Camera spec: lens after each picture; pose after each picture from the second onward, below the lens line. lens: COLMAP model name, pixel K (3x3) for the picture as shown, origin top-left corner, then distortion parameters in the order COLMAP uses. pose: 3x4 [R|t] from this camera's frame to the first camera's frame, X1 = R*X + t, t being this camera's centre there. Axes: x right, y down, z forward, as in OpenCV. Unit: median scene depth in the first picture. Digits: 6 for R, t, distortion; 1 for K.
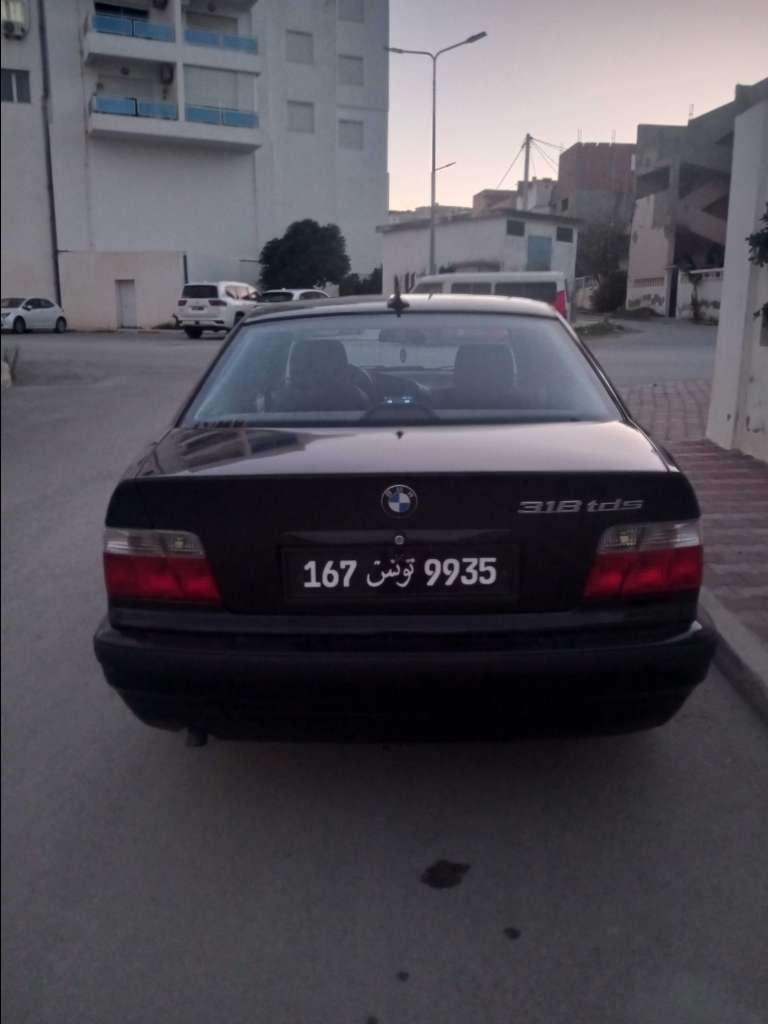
lens RADIAL K [[858.1, 0, 384.0], [0, 858.1, 512.0], [0, 0, 1]] dist [0.103669, -0.178507]
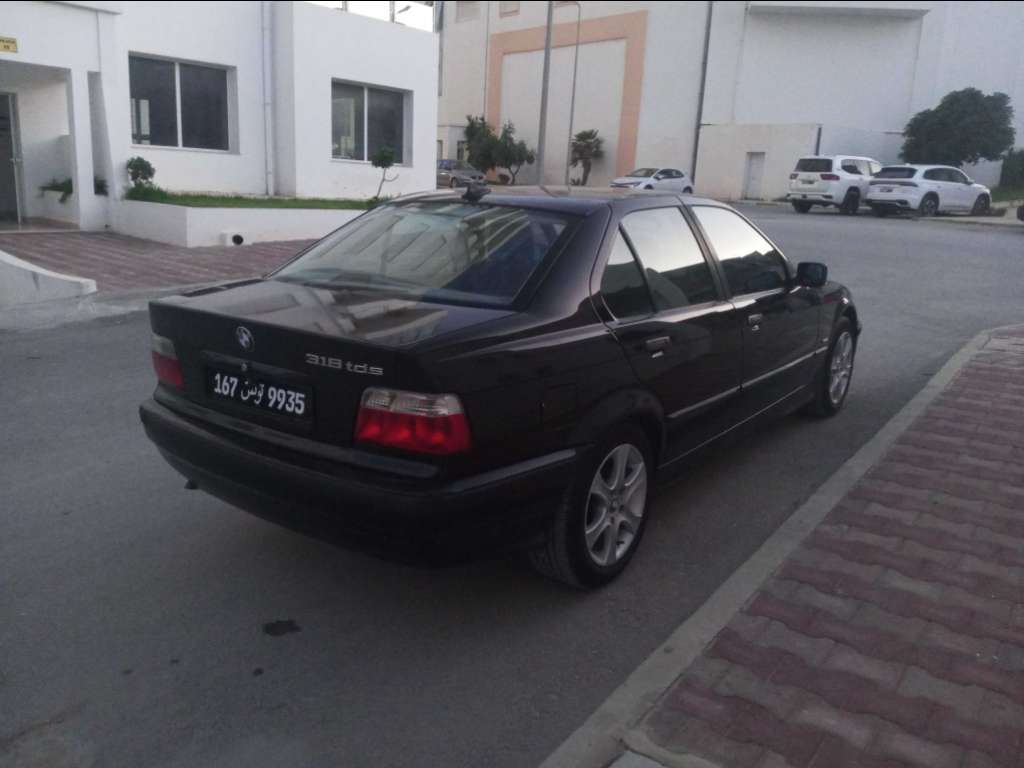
lens RADIAL K [[858.1, 0, 512.0], [0, 858.1, 384.0], [0, 0, 1]] dist [0.103669, -0.178507]
pose [[0.802204, 0.173439, -0.571304, 0.118764], [-0.171177, 0.983519, 0.058221, -0.009790], [0.571986, 0.051089, 0.818671, 0.011394]]
